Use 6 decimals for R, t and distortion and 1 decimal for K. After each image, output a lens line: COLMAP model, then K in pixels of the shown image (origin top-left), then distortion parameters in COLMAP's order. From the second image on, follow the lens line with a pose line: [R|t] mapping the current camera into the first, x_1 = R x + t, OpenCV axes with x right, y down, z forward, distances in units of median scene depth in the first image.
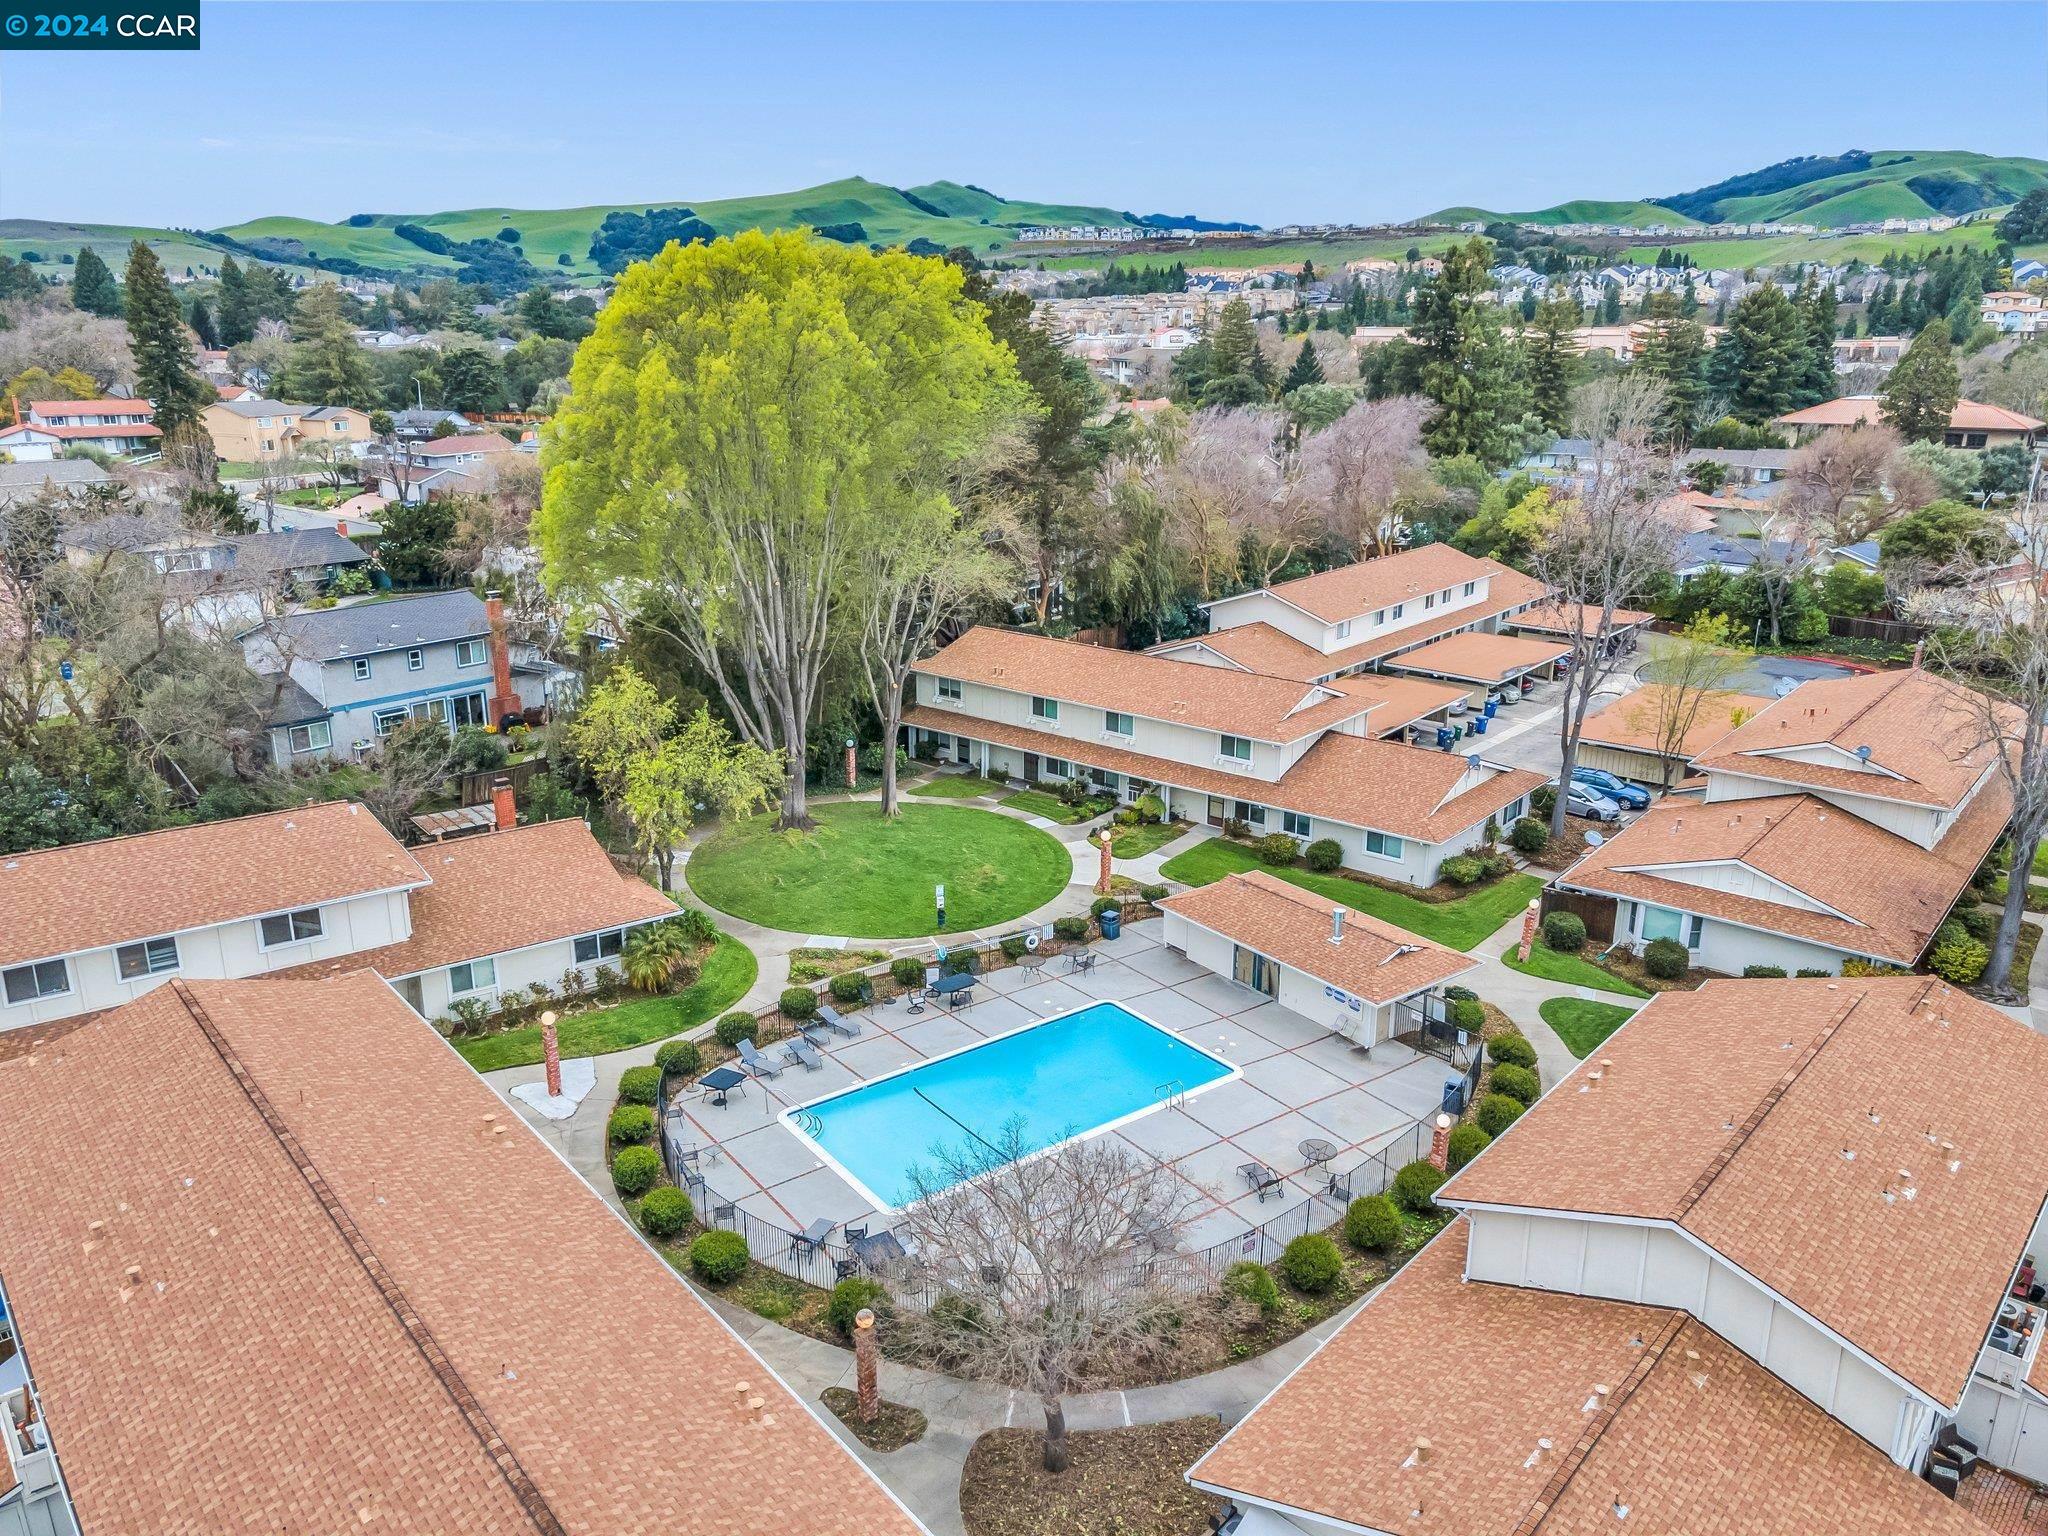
lens RADIAL K [[1489.4, 0, 1028.6], [0, 1489.4, 766.0], [0, 0, 1]] dist [0.025348, 0.033567]
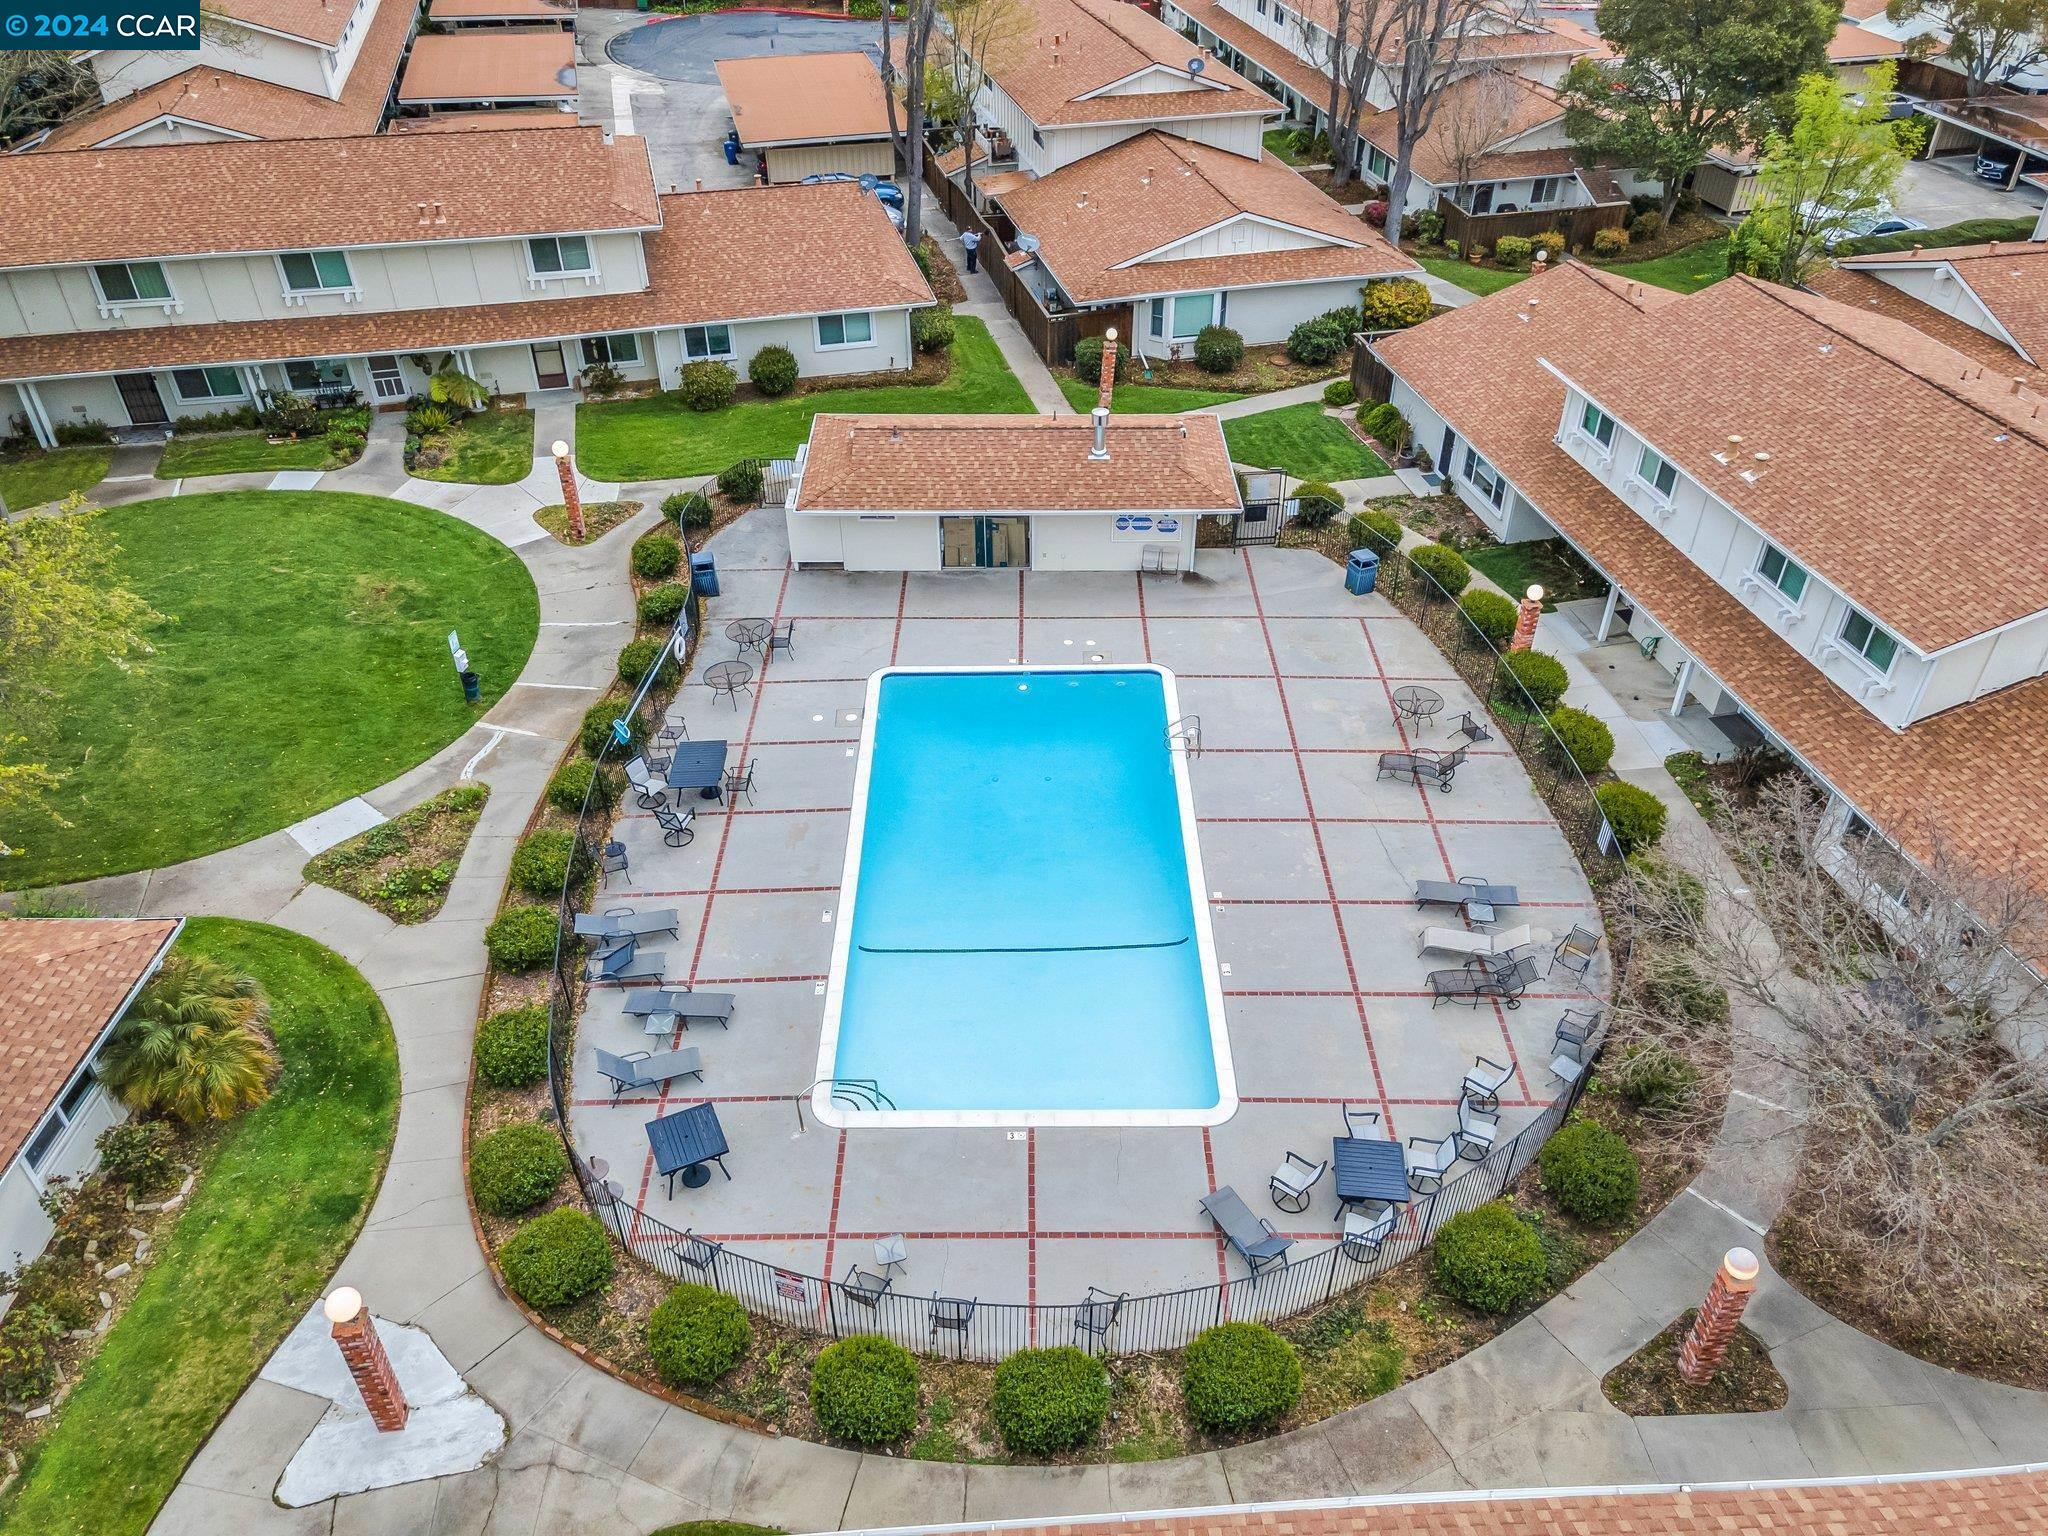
lens RADIAL K [[1489.4, 0, 1020.1], [0, 1489.4, 777.0], [0, 0, 1]] dist [0.025348, 0.033567]
pose [[0.582335, -0.491580, 0.647484, -0.286871], [0.231567, 0.863771, 0.447522, -0.063962], [-0.779270, -0.110671, 0.616838, 0.446115]]
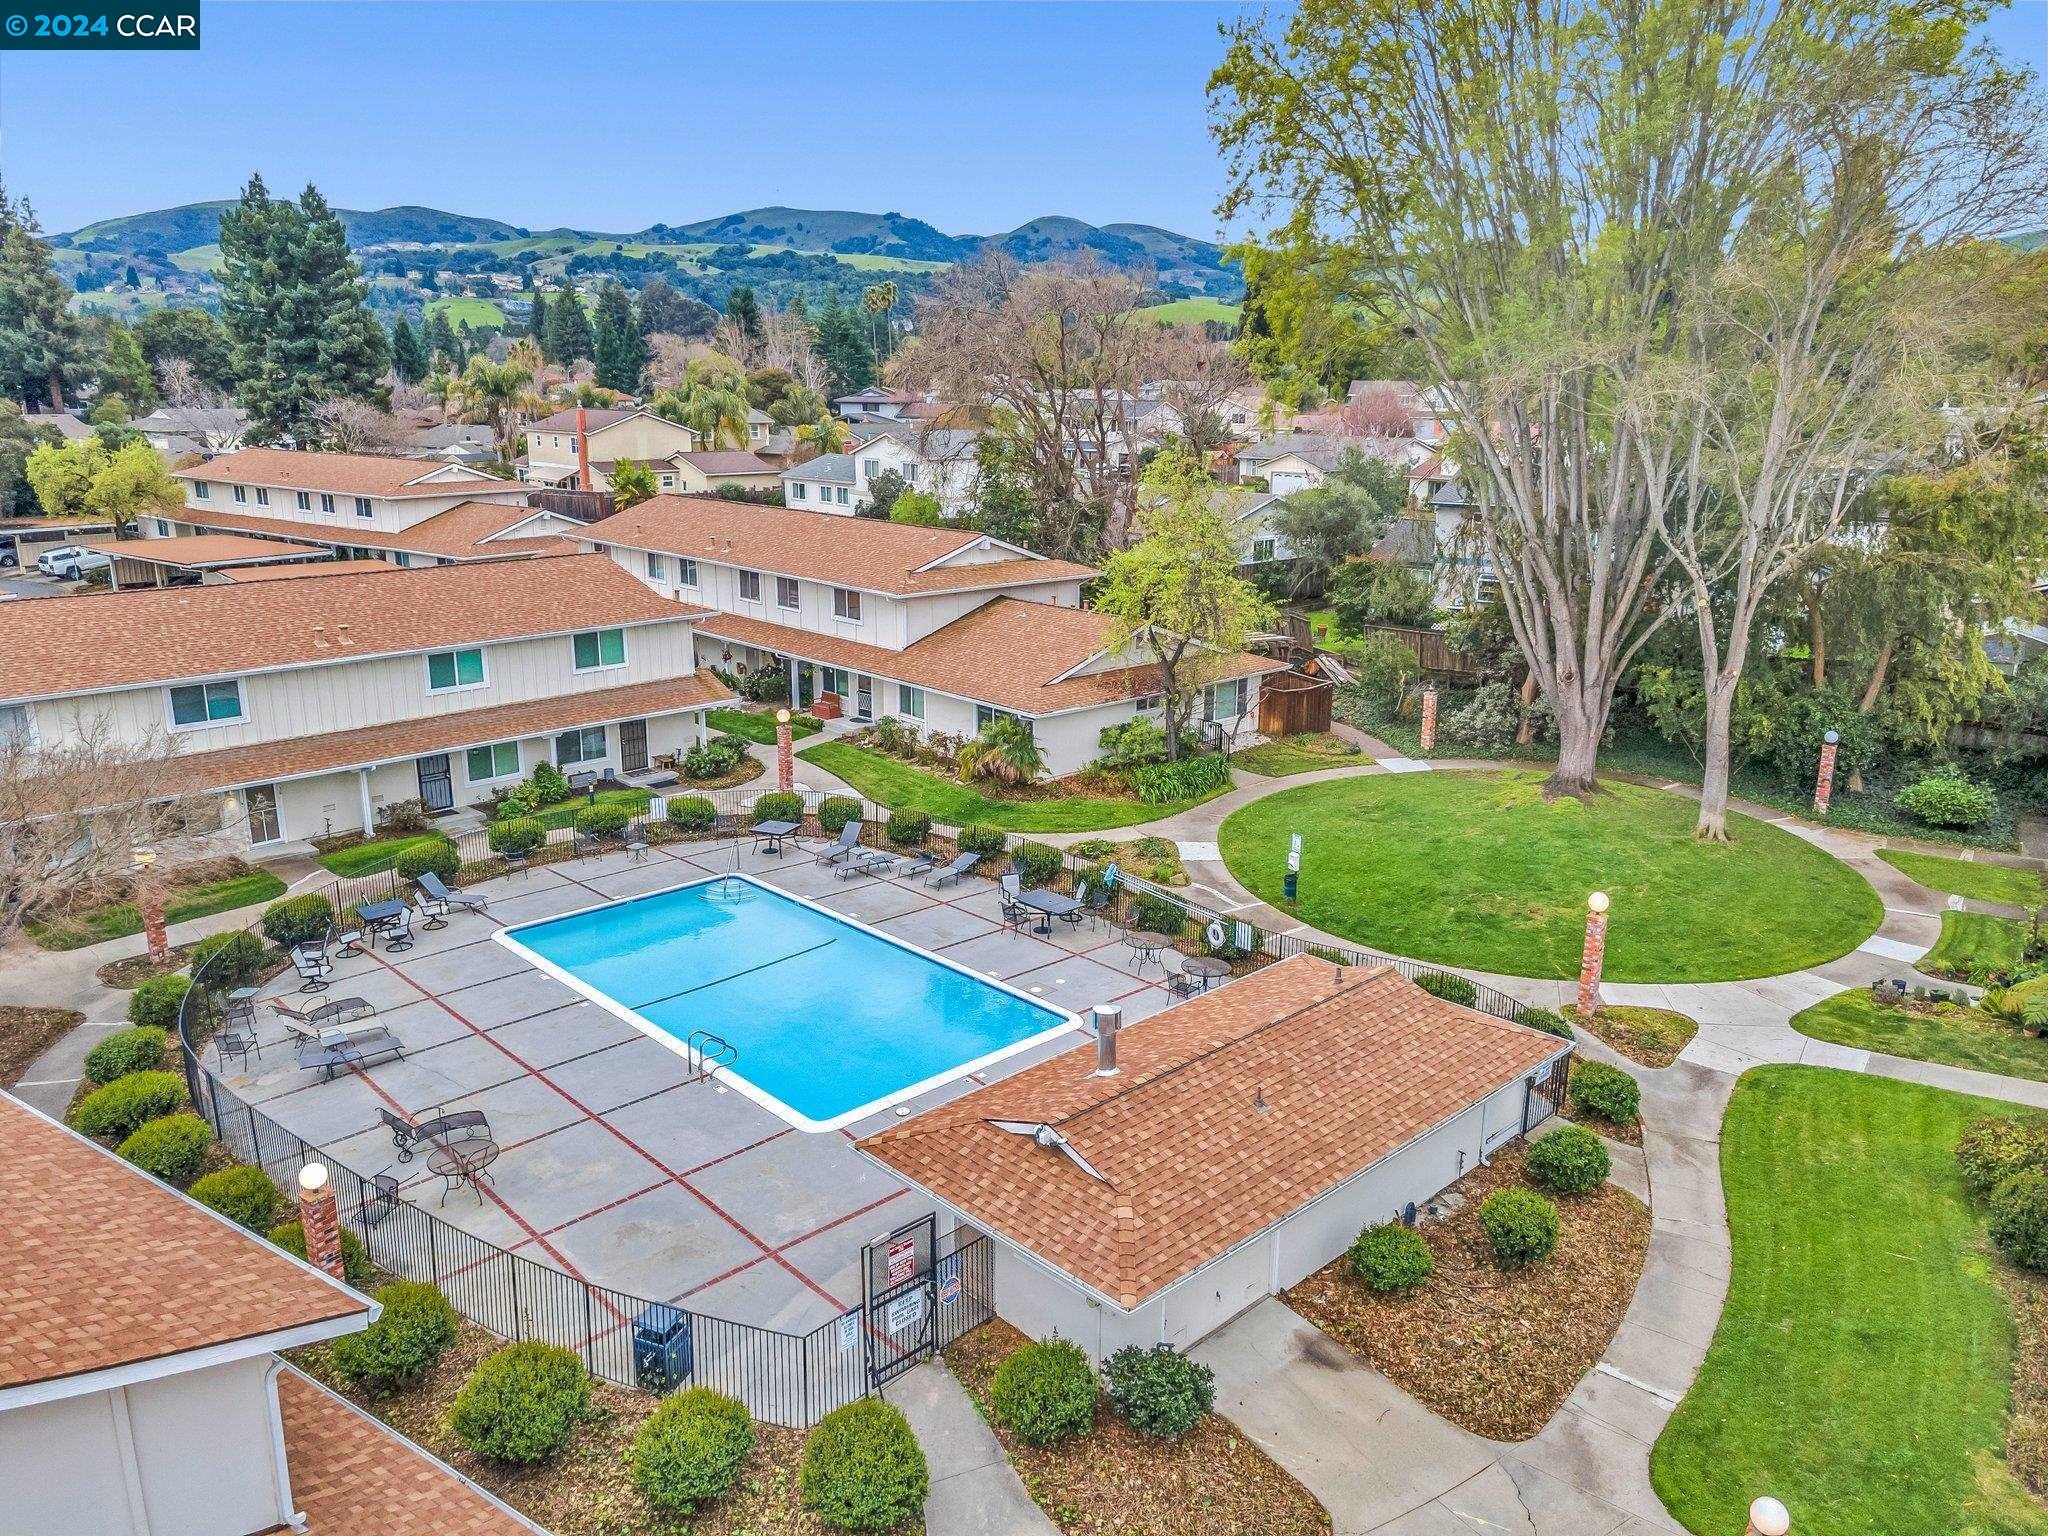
lens RADIAL K [[1489.4, 0, 1022.8], [0, 1489.4, 766.5], [0, 0, 1]] dist [0.025348, 0.033567]
pose [[0.104525, 0.256777, -0.960802, 0.491758], [-0.282647, 0.933926, 0.218846, -0.051525], [0.953512, 0.248693, 0.170196, 0.691179]]
